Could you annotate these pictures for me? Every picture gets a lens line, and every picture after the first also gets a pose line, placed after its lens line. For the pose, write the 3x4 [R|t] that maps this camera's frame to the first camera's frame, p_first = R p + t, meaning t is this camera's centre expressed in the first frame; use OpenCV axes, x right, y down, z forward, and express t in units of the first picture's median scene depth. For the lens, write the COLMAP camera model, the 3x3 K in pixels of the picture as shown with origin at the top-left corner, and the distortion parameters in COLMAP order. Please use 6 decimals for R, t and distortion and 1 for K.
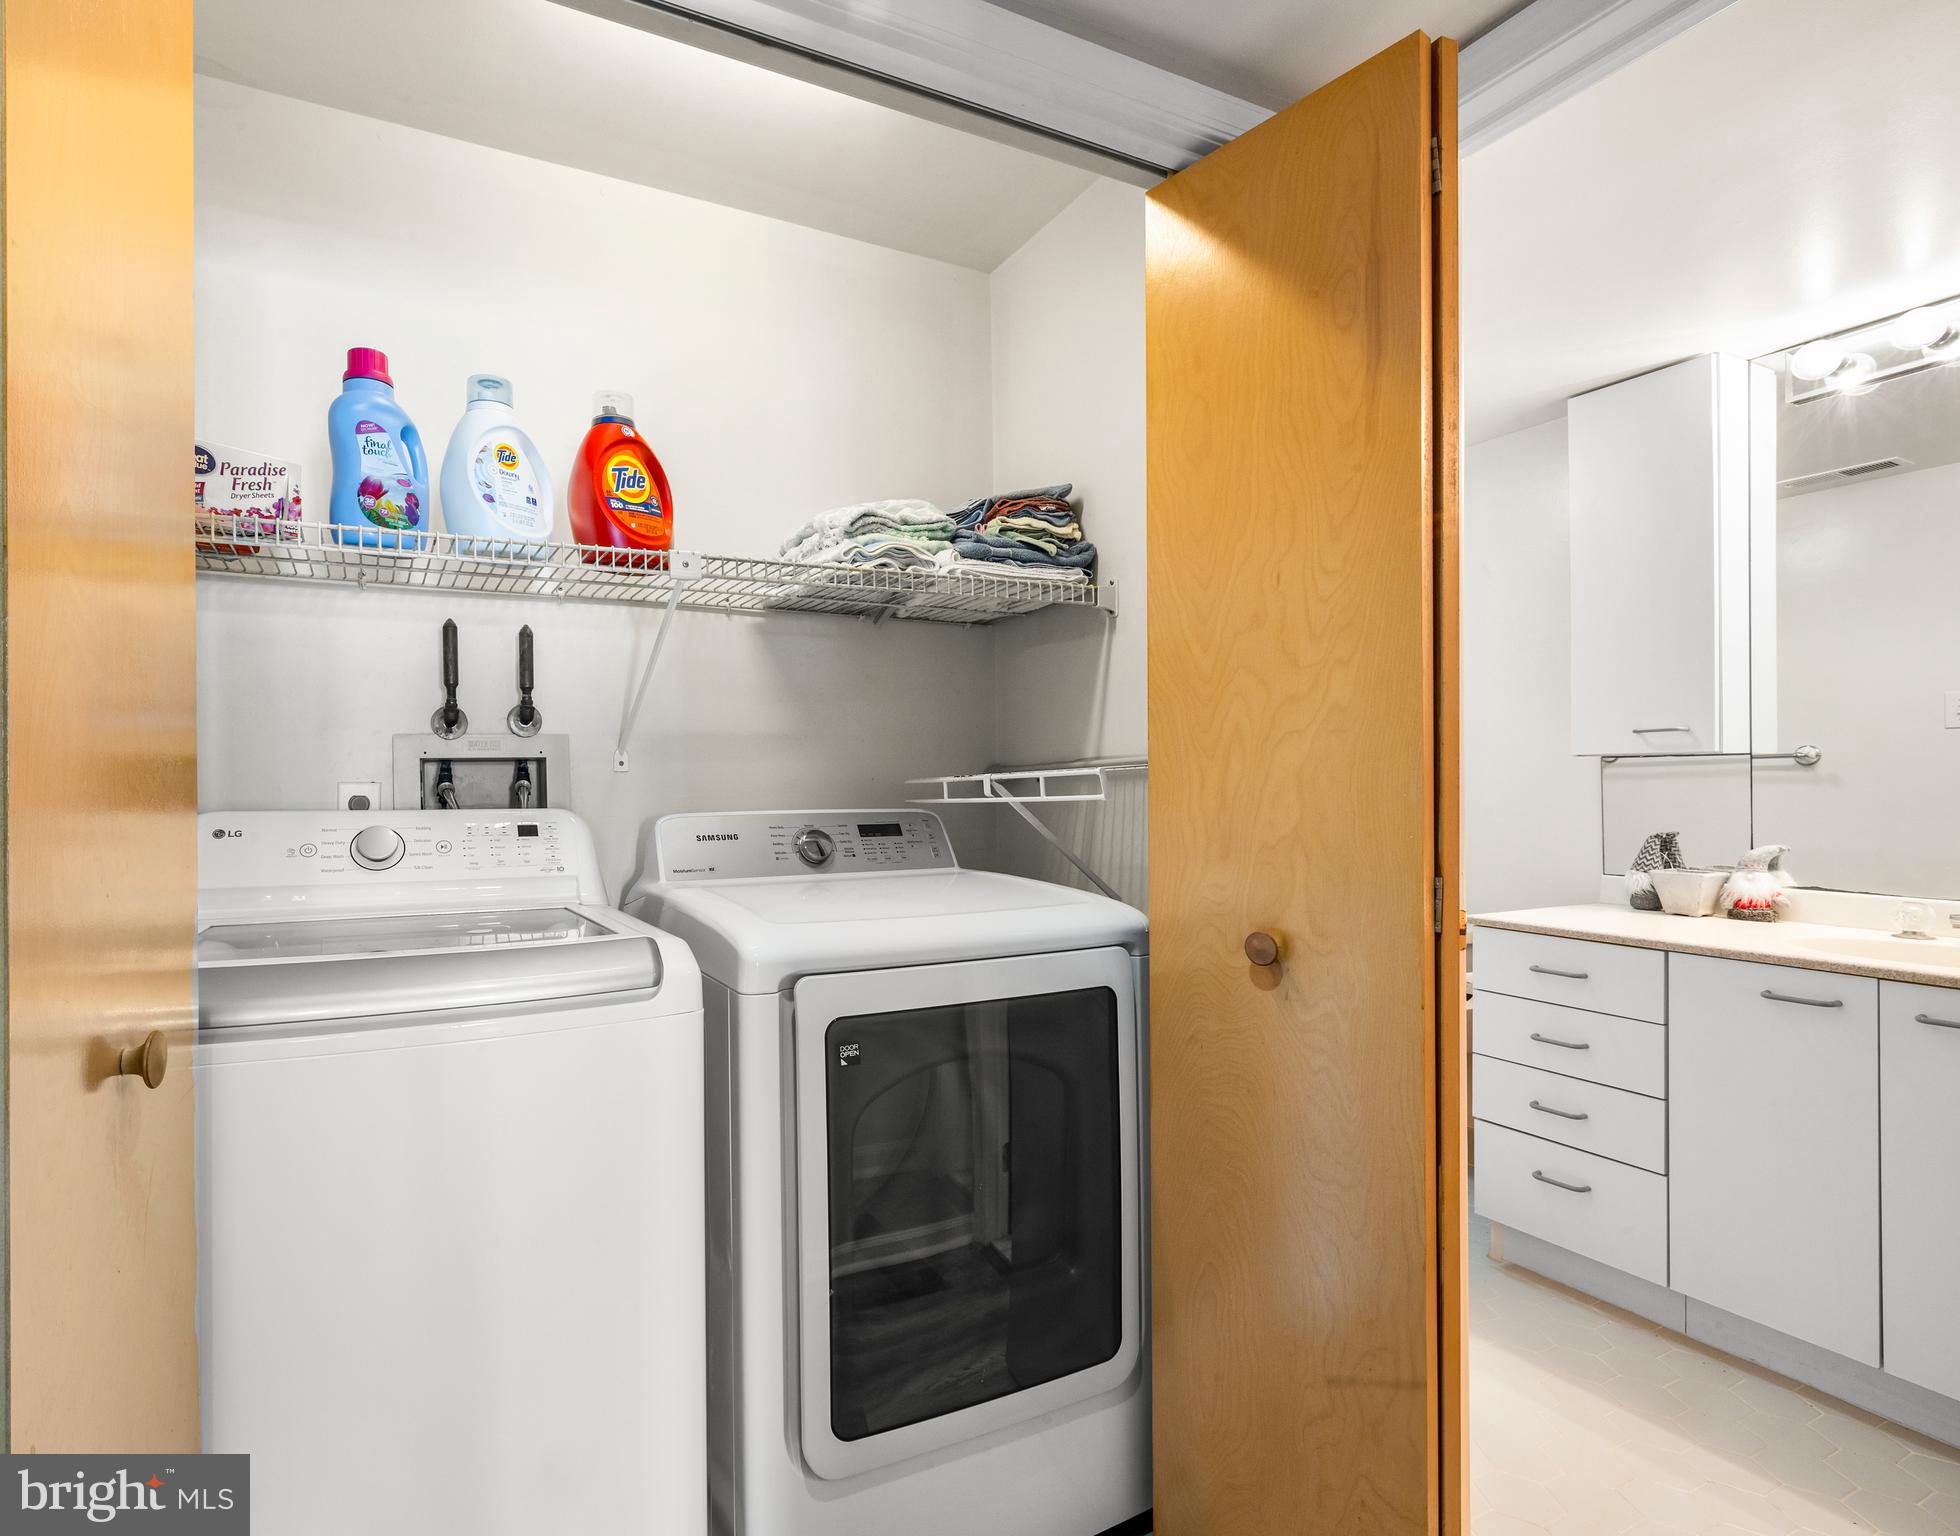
lens RADIAL K [[988.8, 0, 820.2], [0, 988.8, 783.1], [0, 0, 1]] dist [0.001921, 0.002162]
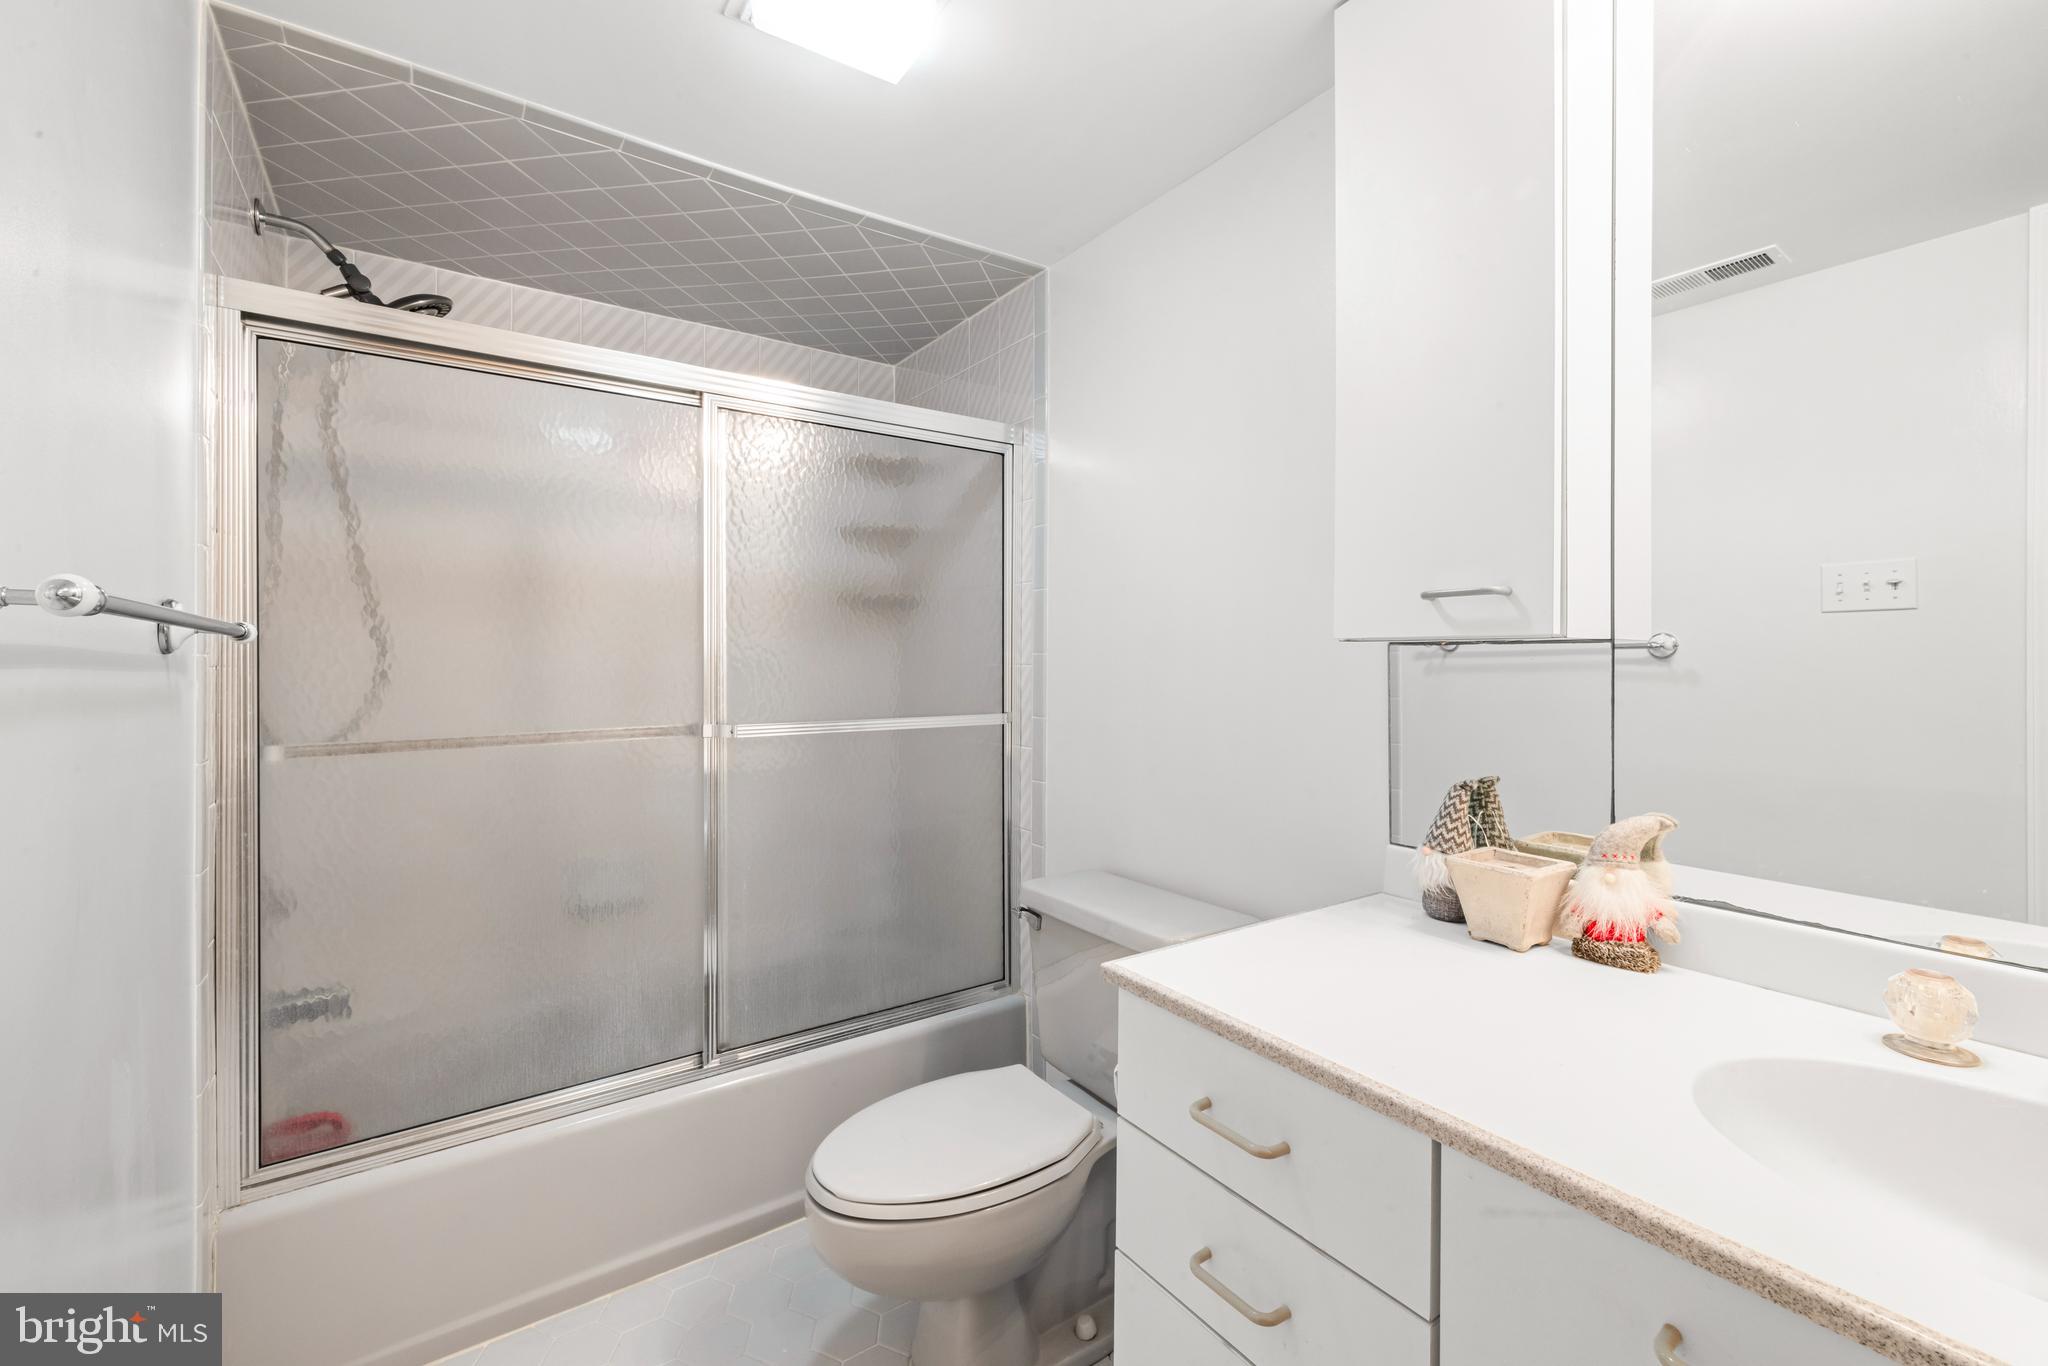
lens RADIAL K [[862.5, 0, 1027.8], [0, 862.5, 657.1], [0, 0, 1]] dist [0.000571, 0.000147]
pose [[0.984413, 0.011071, 0.175526, 0.540332], [-0.010421, 0.999935, -0.004626, -0.014924], [-0.175565, 0.002725, 0.984464, 0.591132]]
